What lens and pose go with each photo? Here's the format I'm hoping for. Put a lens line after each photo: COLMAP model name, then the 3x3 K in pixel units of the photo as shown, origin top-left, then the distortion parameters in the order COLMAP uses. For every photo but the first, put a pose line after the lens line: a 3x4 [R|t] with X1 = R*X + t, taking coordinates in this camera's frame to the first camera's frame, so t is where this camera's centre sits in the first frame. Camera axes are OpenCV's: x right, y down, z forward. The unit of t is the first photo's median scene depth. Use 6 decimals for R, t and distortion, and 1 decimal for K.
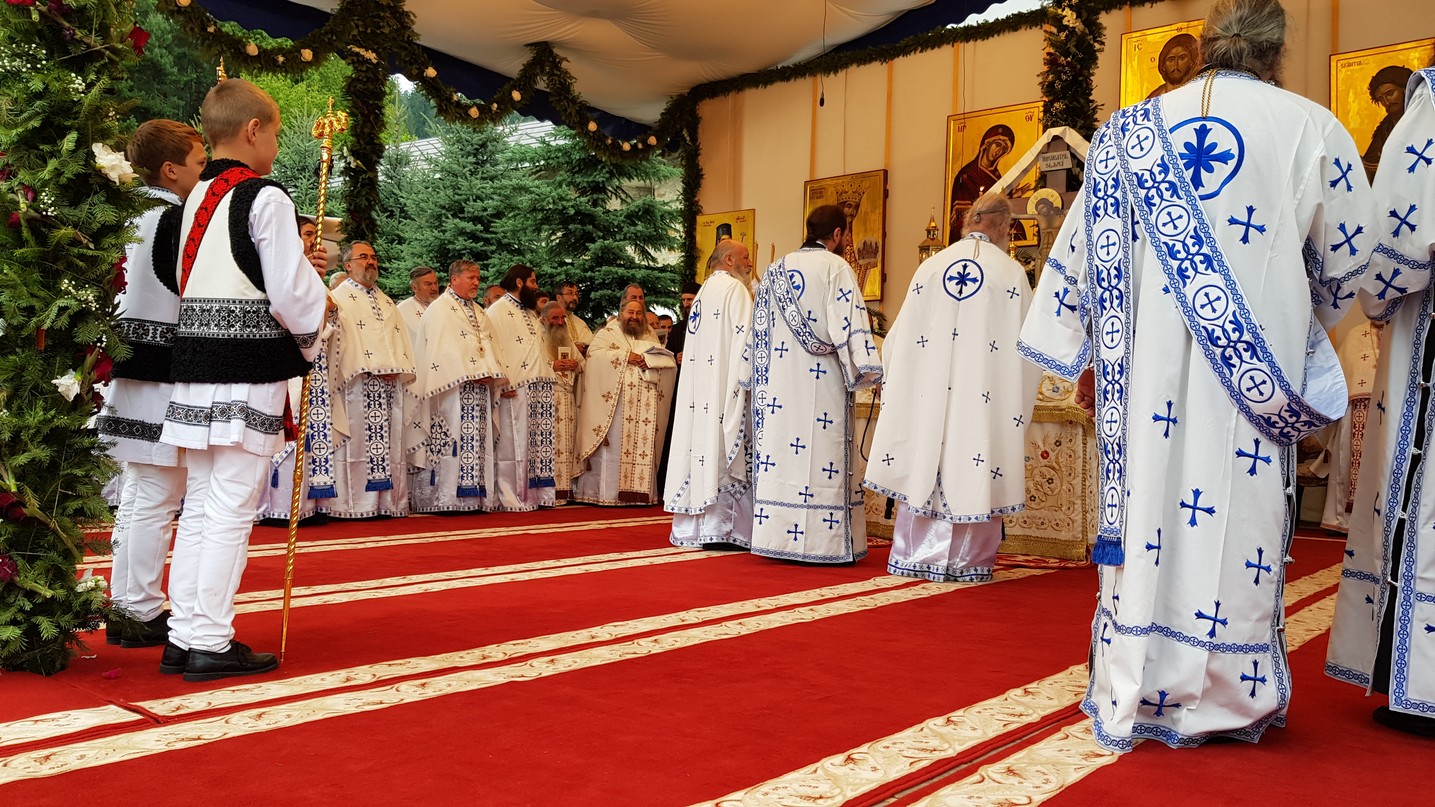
lens RADIAL K [[1115.4, 0, 710.9], [0, 1115.4, 403.1], [0, 0, 1]] dist [0.047802, -0.093286]
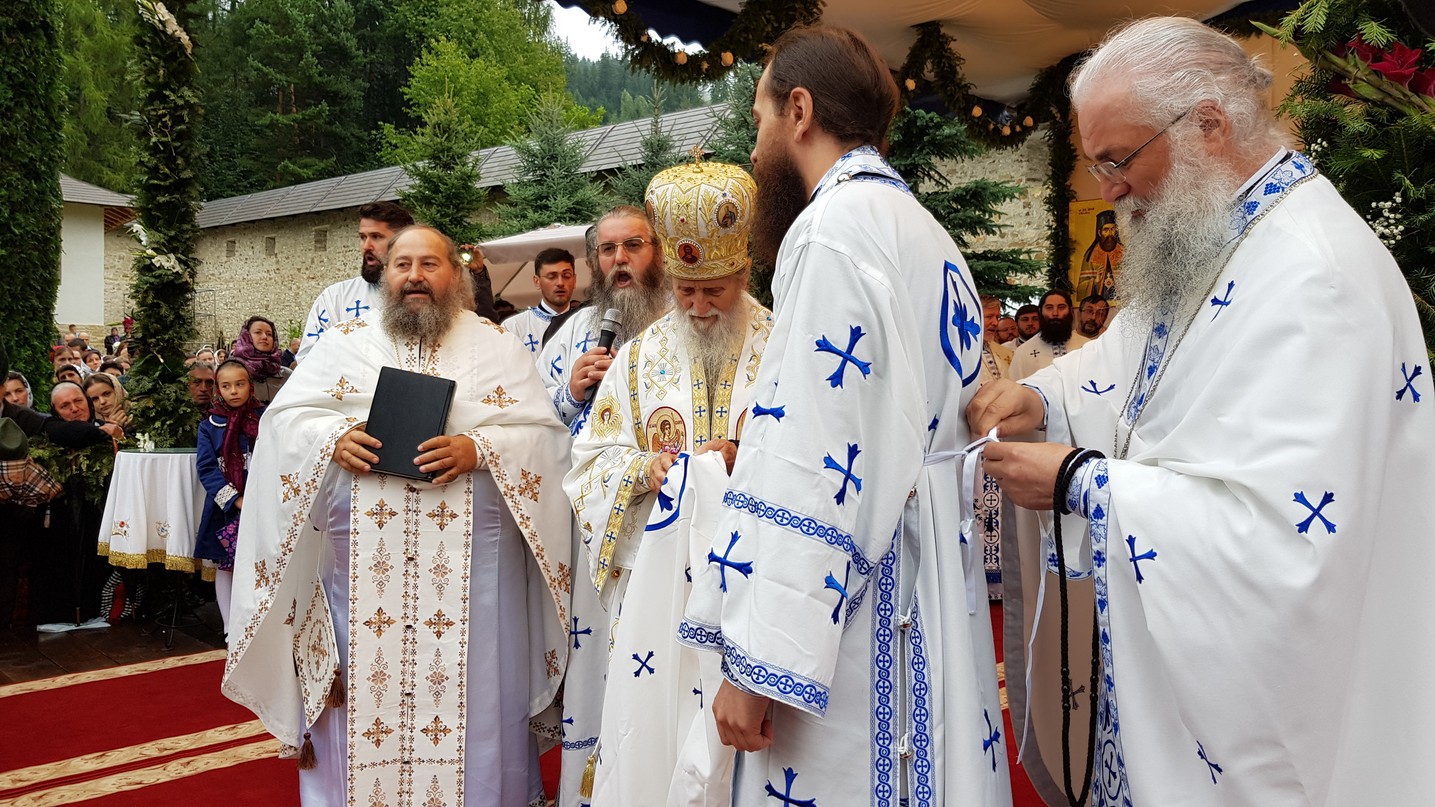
lens RADIAL K [[1115.4, 0, 705.4], [0, 1115.4, 429.7], [0, 0, 1]] dist [0.047802, -0.093286]
pose [[0.991416, -0.014550, -0.129930, -0.368269], [0.022556, 0.997922, 0.060358, -0.090430], [0.128781, -0.062771, 0.989684, 0.111313]]
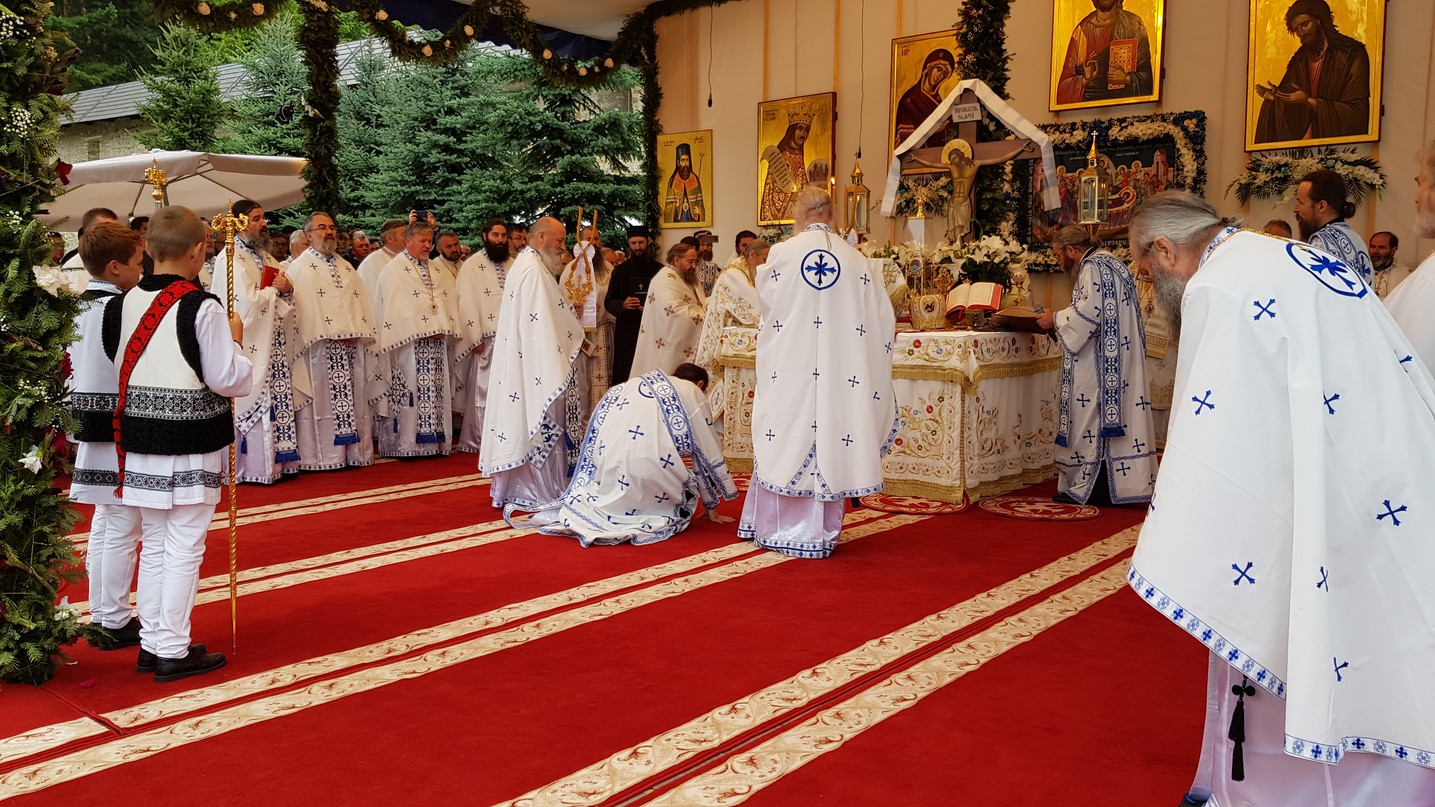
lens RADIAL K [[1115.4, 0, 709.6], [0, 1115.4, 407.0], [0, 0, 1]] dist [0.047802, -0.093286]
pose [[0.999646, -0.024381, -0.010657, 0.078957], [0.025486, 0.992431, 0.120128, -0.083287], [0.007647, -0.120357, 0.992701, -0.091191]]
